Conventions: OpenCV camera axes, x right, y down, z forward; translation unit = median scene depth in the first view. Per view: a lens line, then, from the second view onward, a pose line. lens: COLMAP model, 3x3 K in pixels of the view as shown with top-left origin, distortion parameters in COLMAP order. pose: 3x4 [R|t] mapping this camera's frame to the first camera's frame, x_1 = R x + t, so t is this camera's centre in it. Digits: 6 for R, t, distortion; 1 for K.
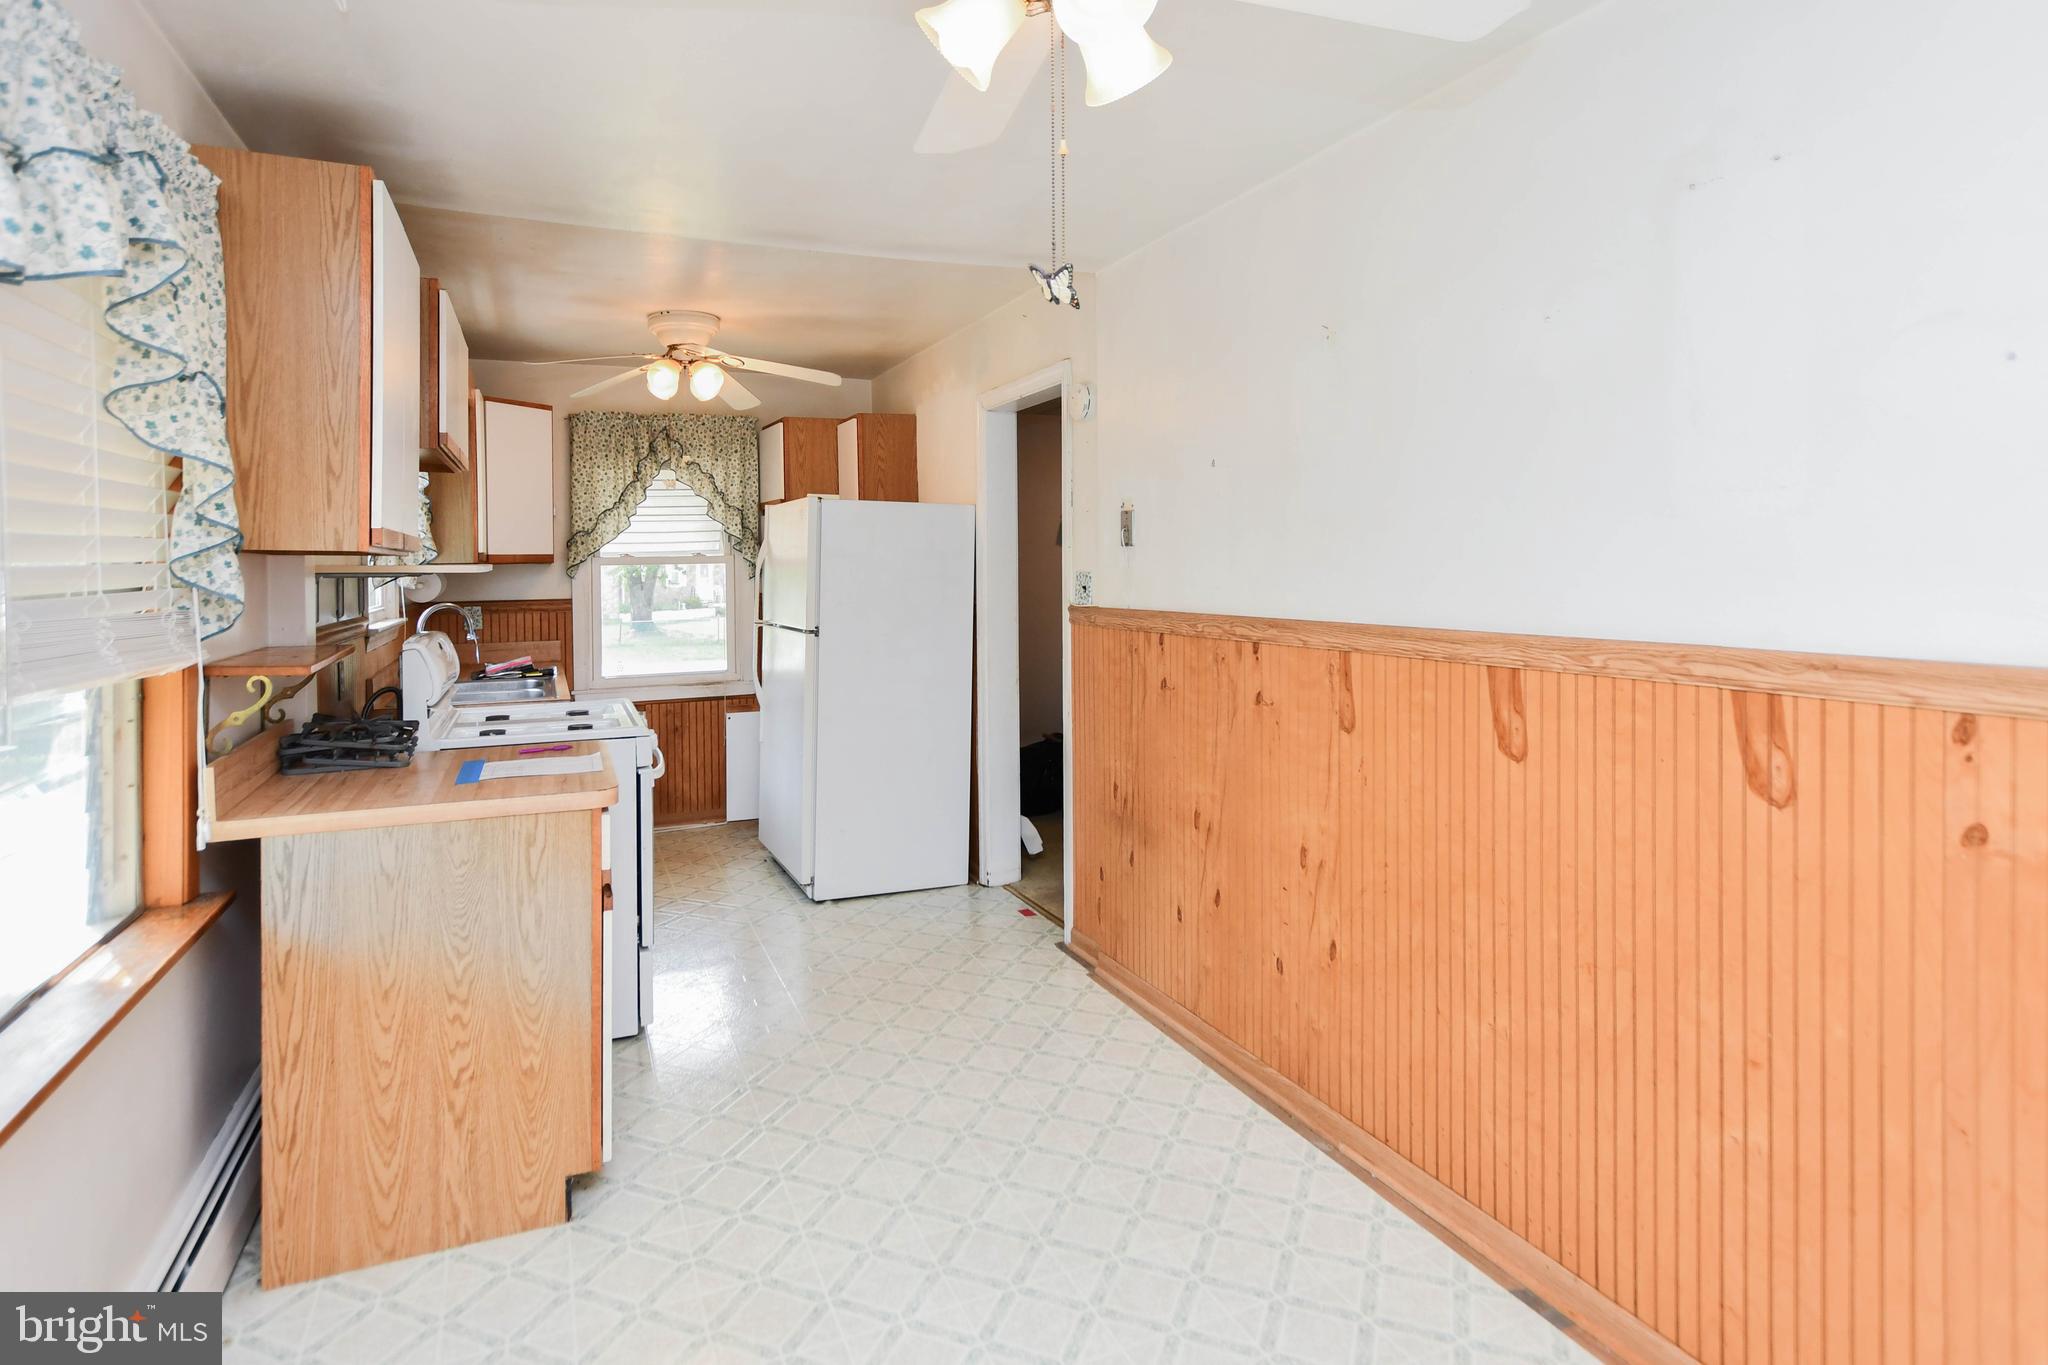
lens RADIAL K [[1113.9, 0, 995.7], [0, 1113.9, 568.0], [0, 0, 1]] dist [0.014165, 0.002908]
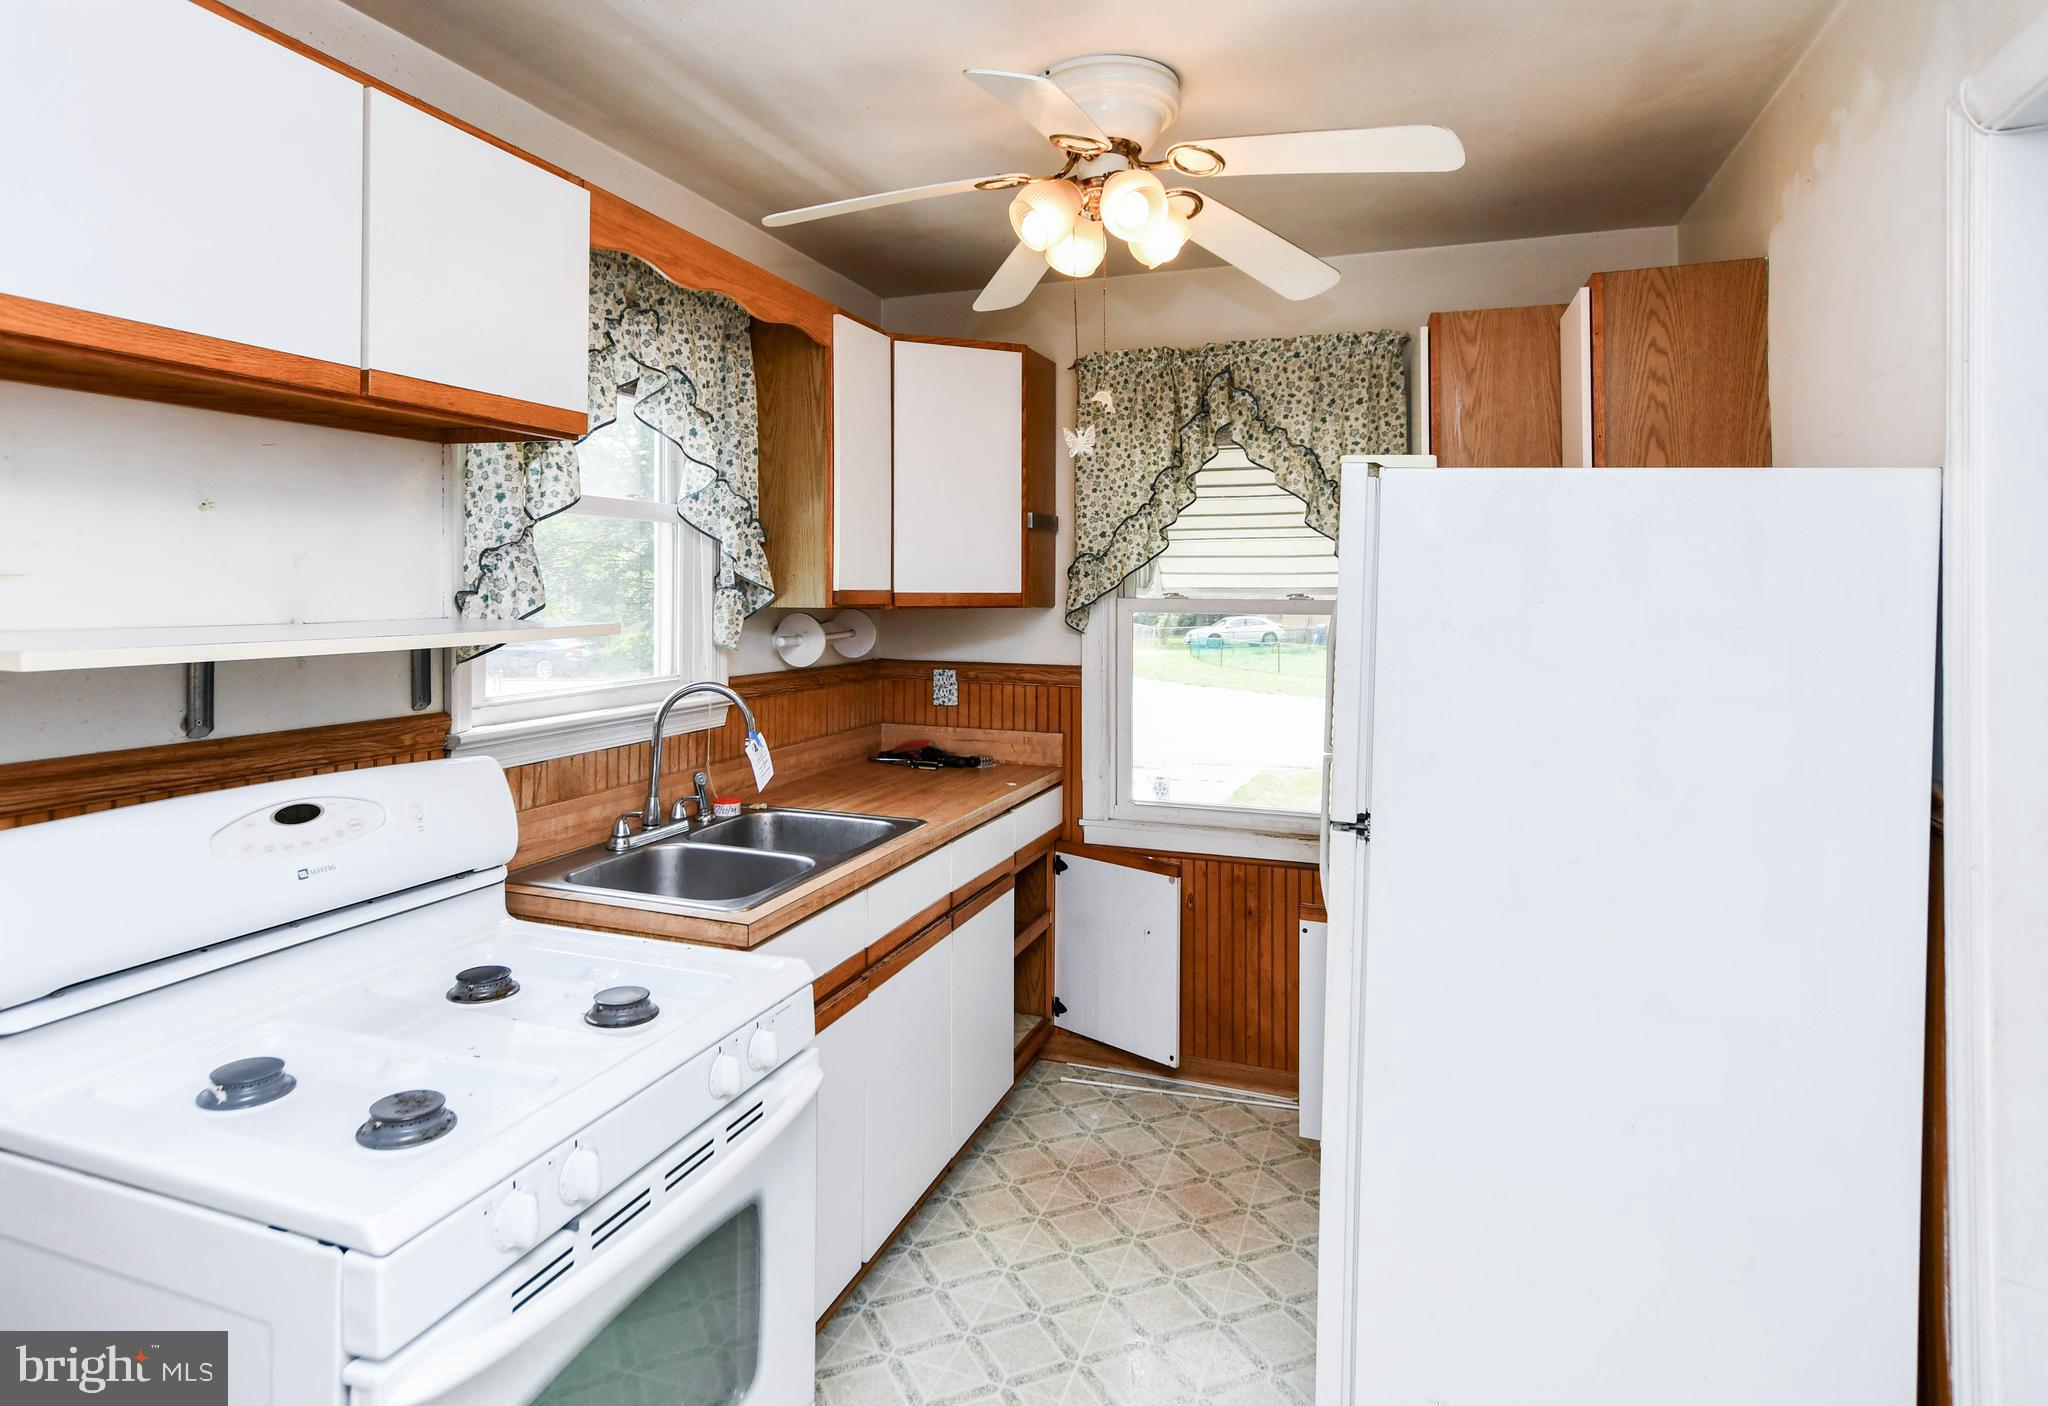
lens RADIAL K [[1137.2, 0, 984.1], [0, 1137.2, 567.4], [0, 0, 1]] dist [0.001305, 0.018267]
pose [[0.727586, 0.005528, -0.685994, 0.011899], [-0.022410, 0.999625, -0.015713, -0.034375], [0.685650, 0.026806, 0.727437, 1.168009]]
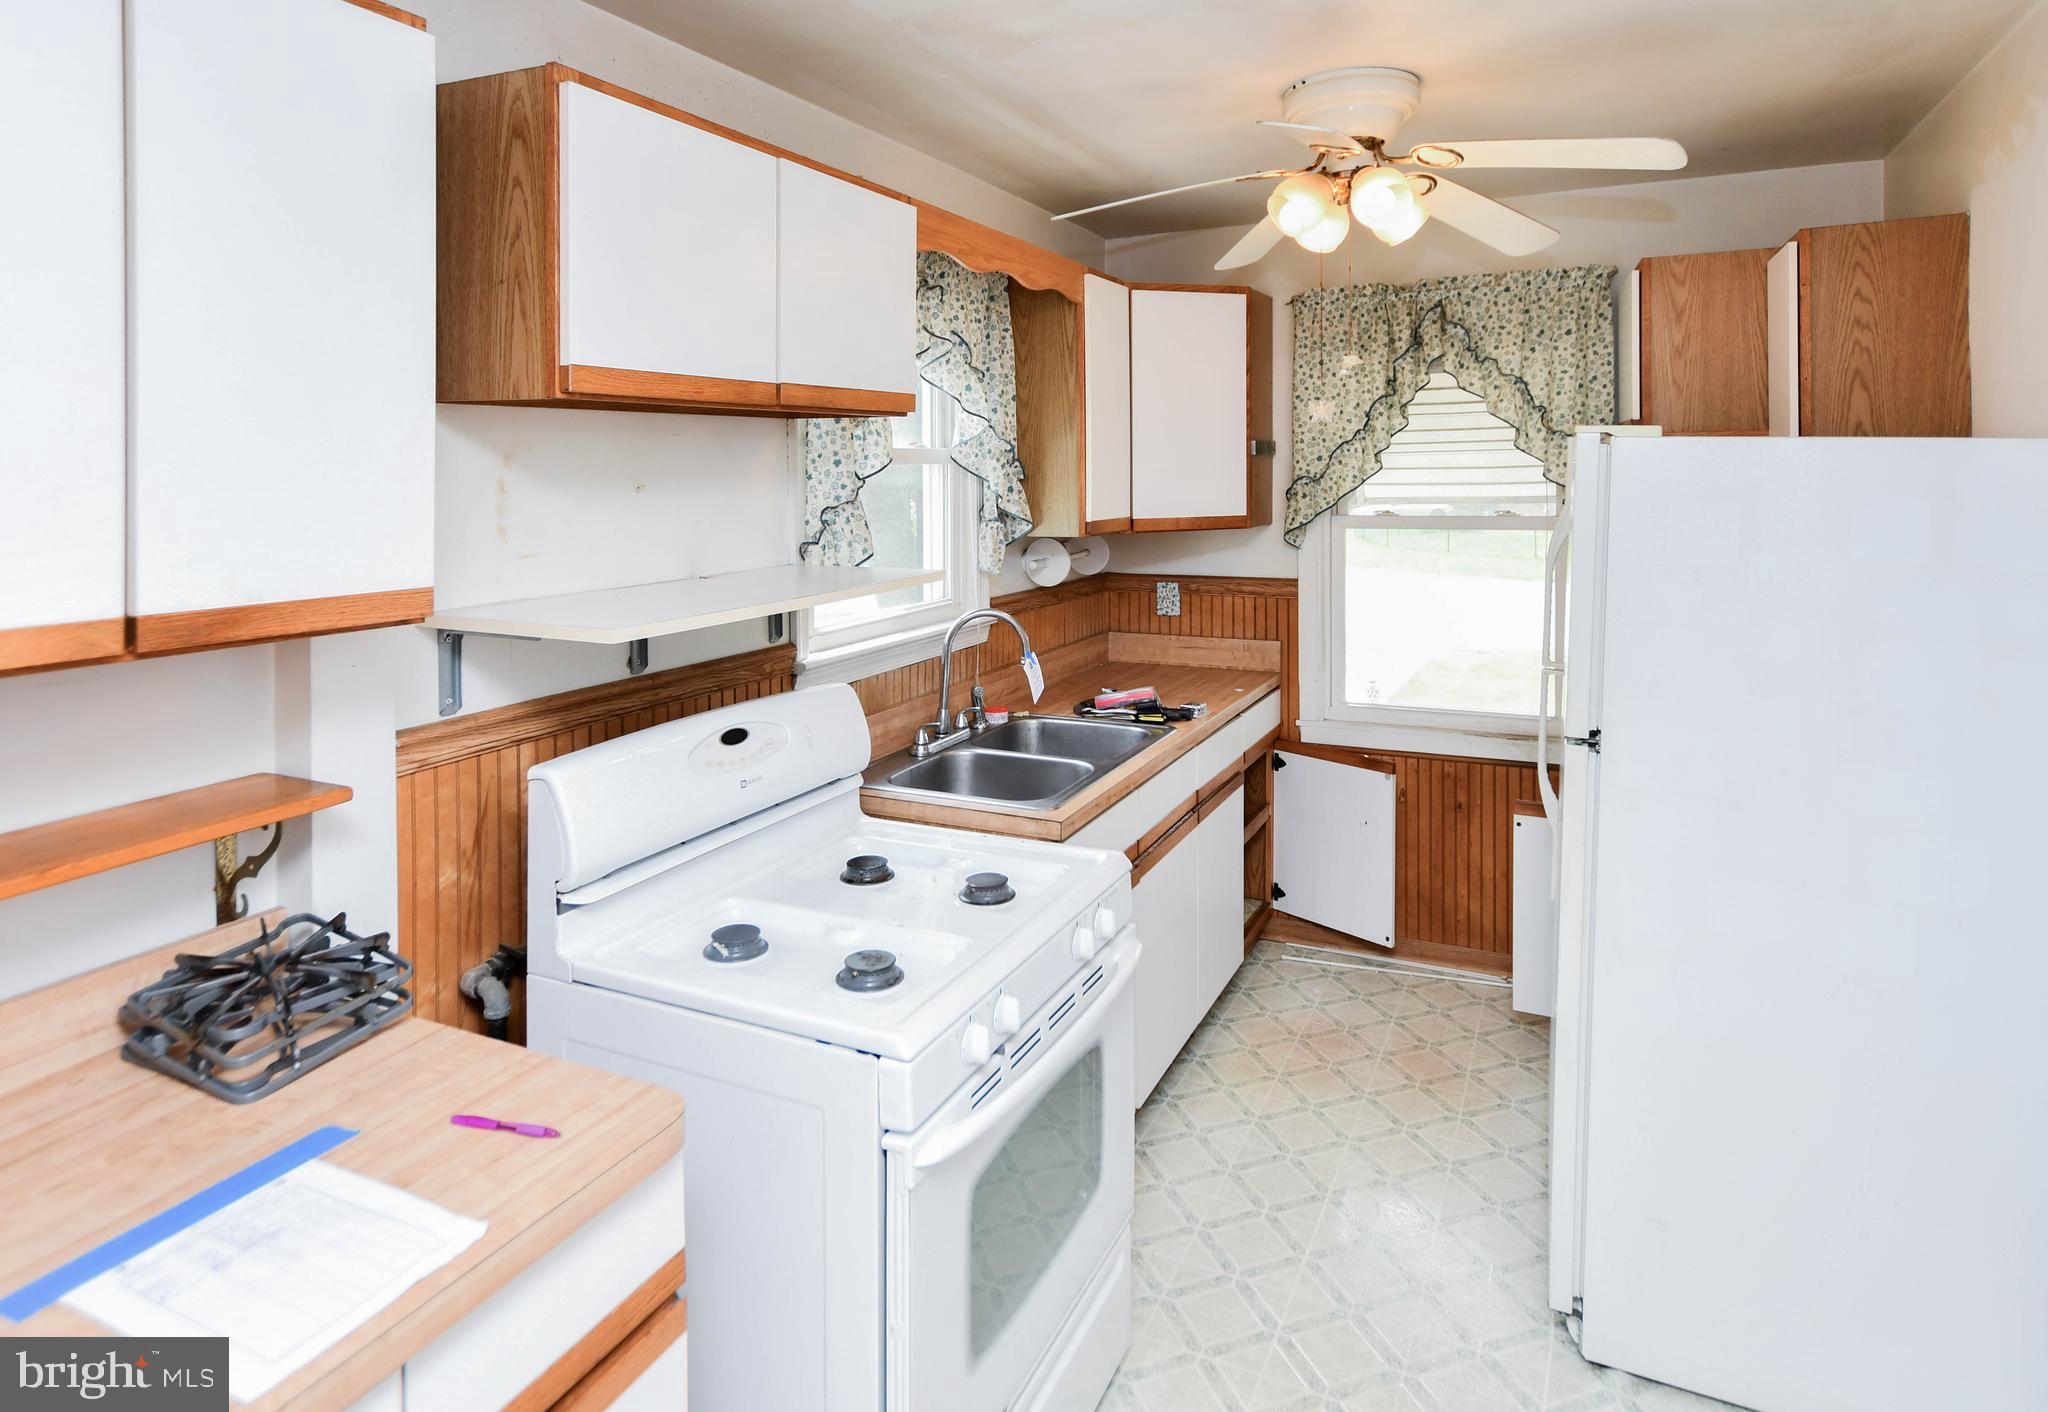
lens RADIAL K [[1182.0, 0, 1050.7], [0, 1182.0, 490.1], [0, 0, 1]] dist [0.013781, 0.001213]
pose [[0.682904, 0.023094, -0.730143, 0.056092], [-0.004693, 0.999618, 0.027228, -0.096846], [0.730493, -0.015168, 0.682752, 0.964519]]
